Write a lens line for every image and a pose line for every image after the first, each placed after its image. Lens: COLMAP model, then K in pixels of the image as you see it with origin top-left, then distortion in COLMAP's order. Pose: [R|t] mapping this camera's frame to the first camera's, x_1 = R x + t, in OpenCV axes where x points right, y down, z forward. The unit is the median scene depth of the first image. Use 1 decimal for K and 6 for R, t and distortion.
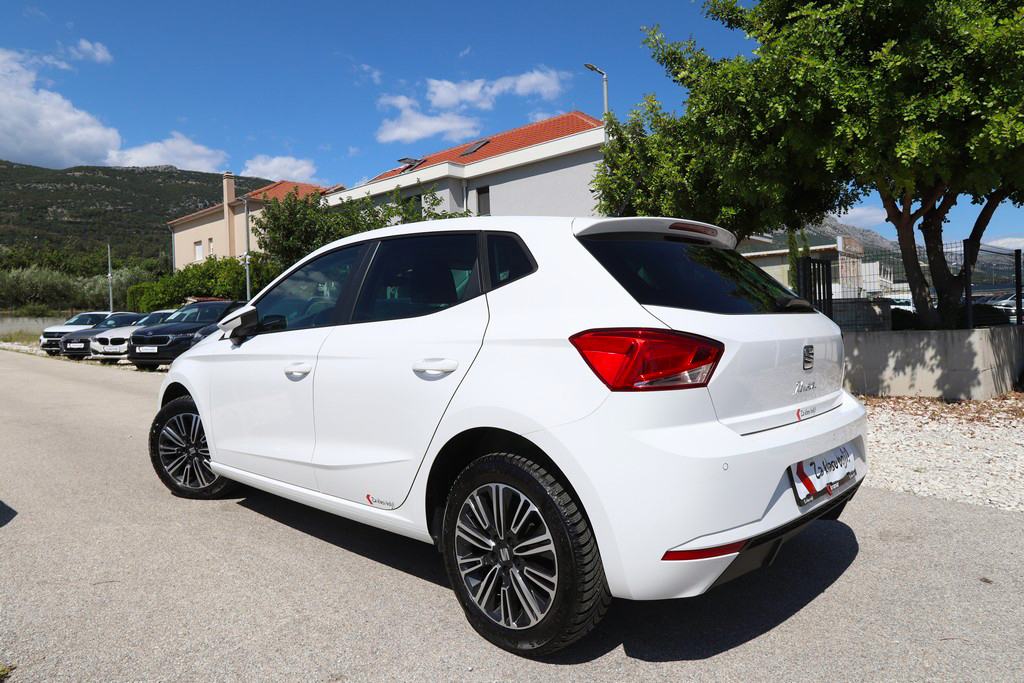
lens RADIAL K [[660.7, 0, 514.6], [0, 660.7, 346.9], [0, 0, 1]] dist [-0.011812, 0.009201]
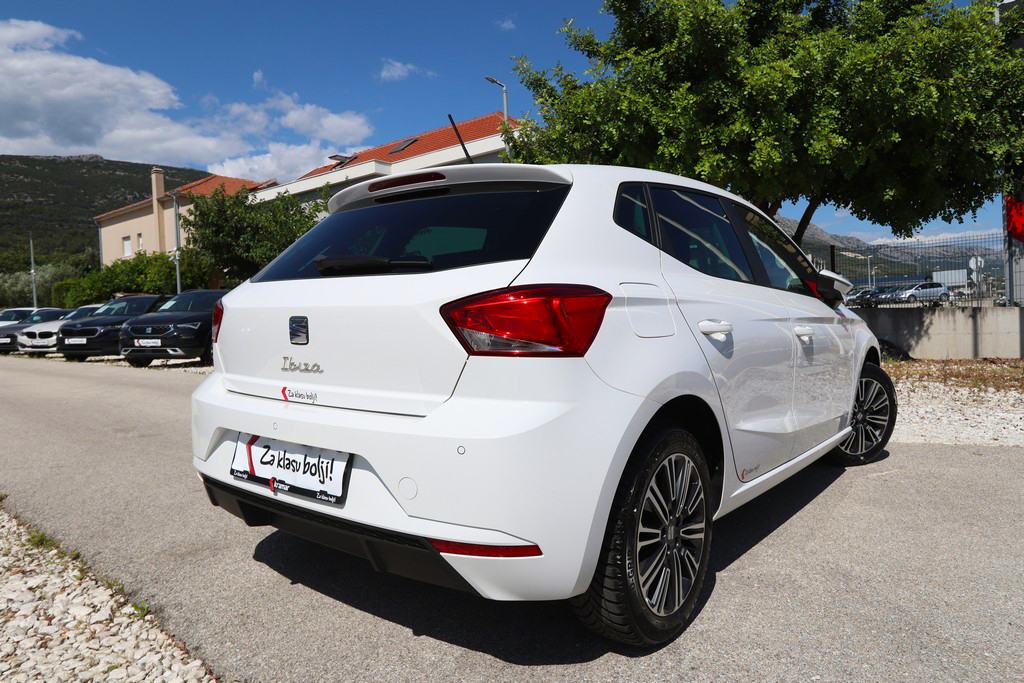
lens RADIAL K [[660.7, 0, 518.8], [0, 660.7, 352.0], [0, 0, 1]] dist [-0.011812, 0.009201]
pose [[0.996297, -0.015570, 0.084560, 0.051220], [0.014181, 0.999755, 0.016998, 0.011675], [-0.084804, -0.015736, 0.996273, -0.096076]]
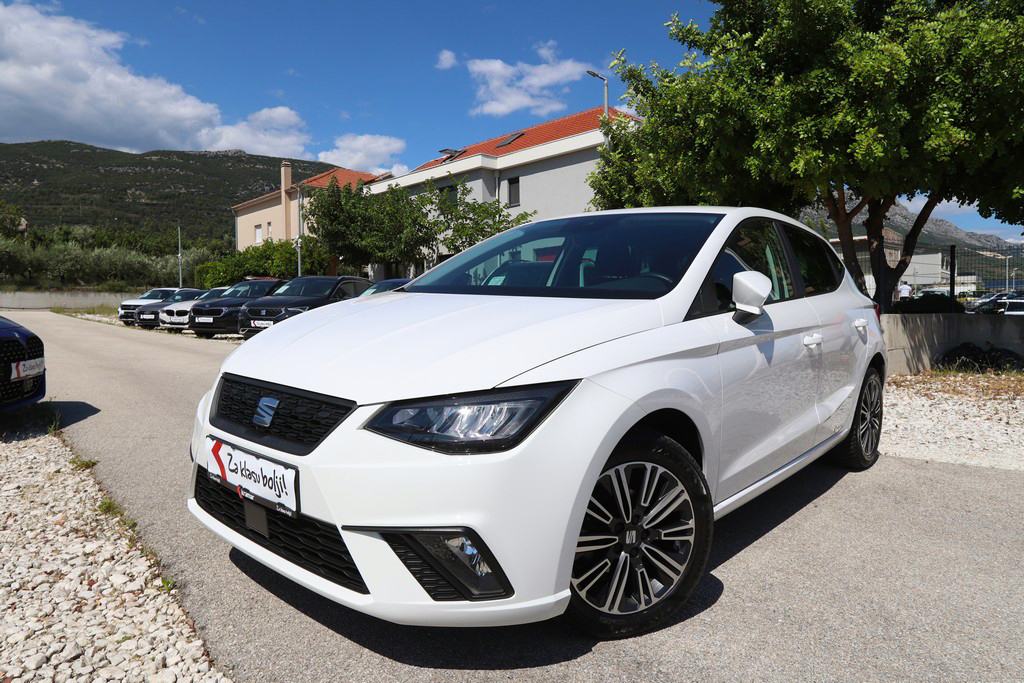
lens RADIAL K [[648.7, 0, 519.9], [0, 648.7, 352.3], [0, 0, 1]] dist [-0.010429, 0.007056]
pose [[0.997219, 0.026036, -0.069827, 0.069088], [-0.023767, 0.999169, 0.033124, 0.008782], [0.070631, -0.031373, 0.997009, -0.089952]]
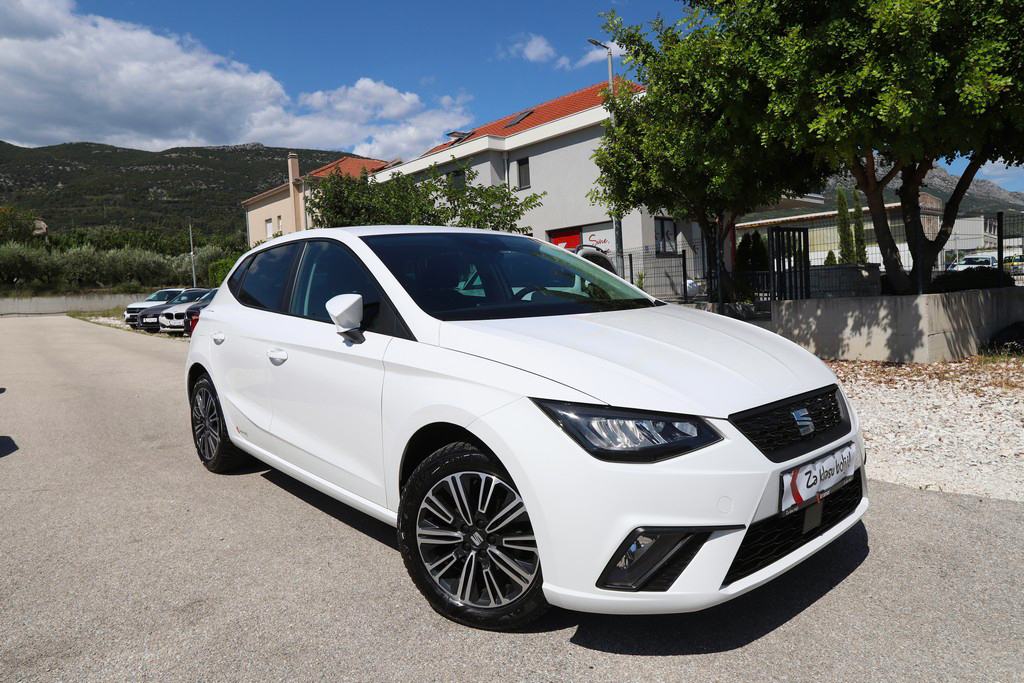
lens RADIAL K [[660.7, 0, 520.9], [0, 660.7, 343.3], [0, 0, 1]] dist [-0.011812, 0.009201]
pose [[0.994022, -0.010459, -0.108673, 0.091140], [0.015312, 0.998918, 0.043912, -0.002168], [0.108096, -0.045313, 0.993107, -0.046202]]
